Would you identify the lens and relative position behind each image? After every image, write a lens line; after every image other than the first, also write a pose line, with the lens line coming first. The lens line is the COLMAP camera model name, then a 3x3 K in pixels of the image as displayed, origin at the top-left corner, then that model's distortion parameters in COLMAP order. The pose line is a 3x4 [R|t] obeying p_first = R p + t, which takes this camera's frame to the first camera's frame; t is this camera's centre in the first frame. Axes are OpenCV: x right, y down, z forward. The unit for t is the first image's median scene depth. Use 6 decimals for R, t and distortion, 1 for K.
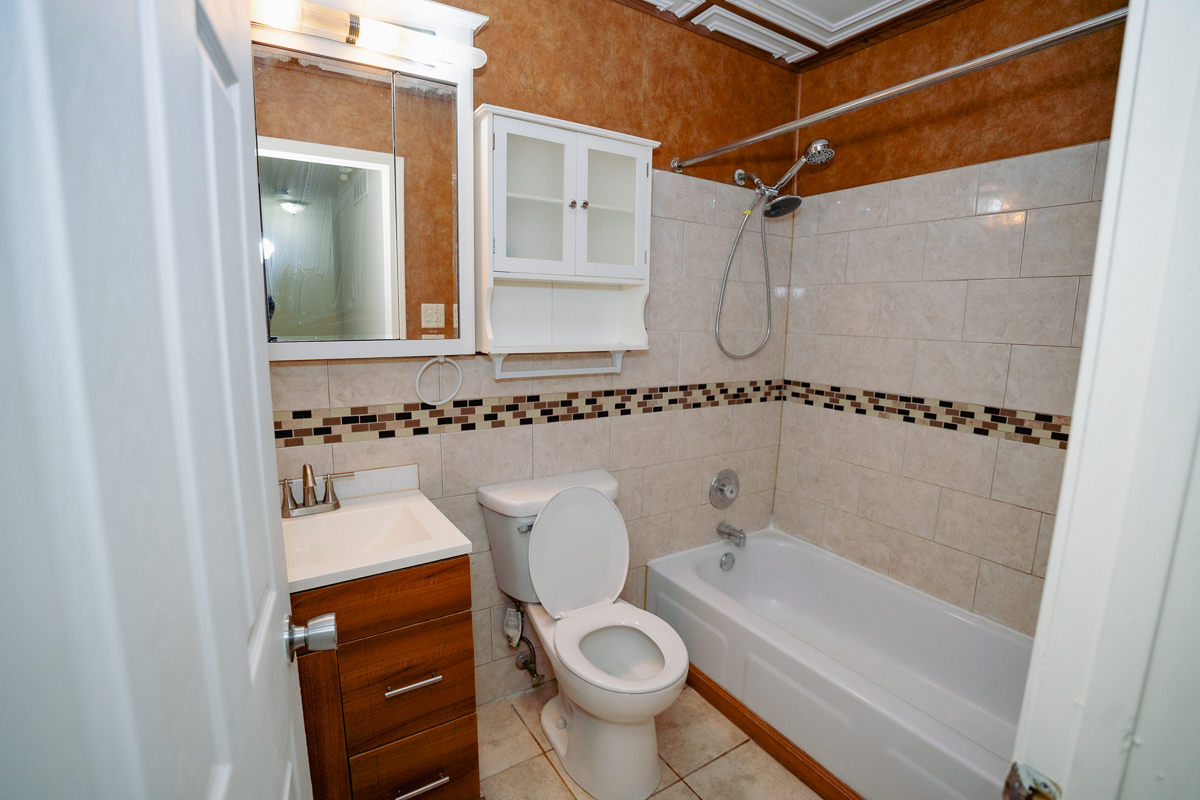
lens RADIAL K [[545.0, 0, 600.3], [0, 545.0, 402.5], [0, 0, 1]] dist [-0.050972, 0.005063]
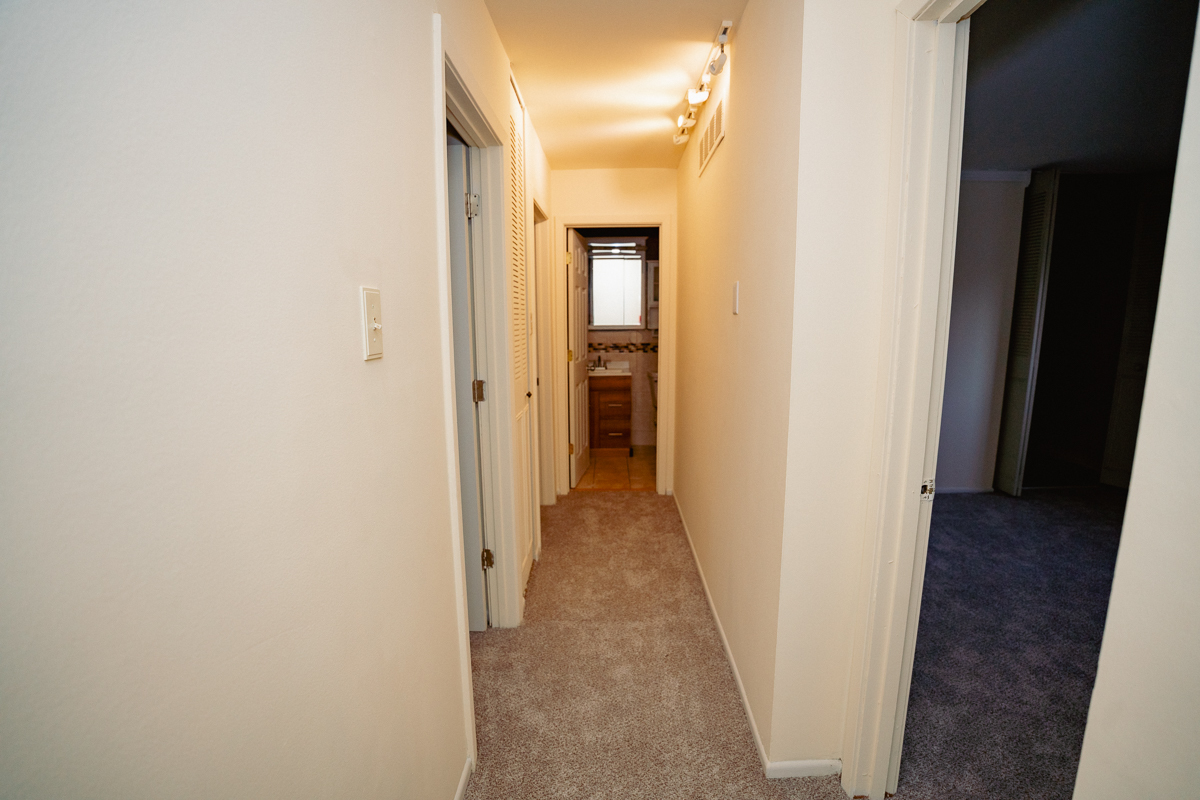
lens RADIAL K [[545.0, 0, 602.2], [0, 545.0, 402.7], [0, 0, 1]] dist [-0.050972, 0.005063]
pose [[0.830763, 0.071133, -0.552063, 1.513109], [-0.071737, 0.997212, 0.020537, 0.334126], [0.551985, 0.022542, 0.833550, -2.061441]]
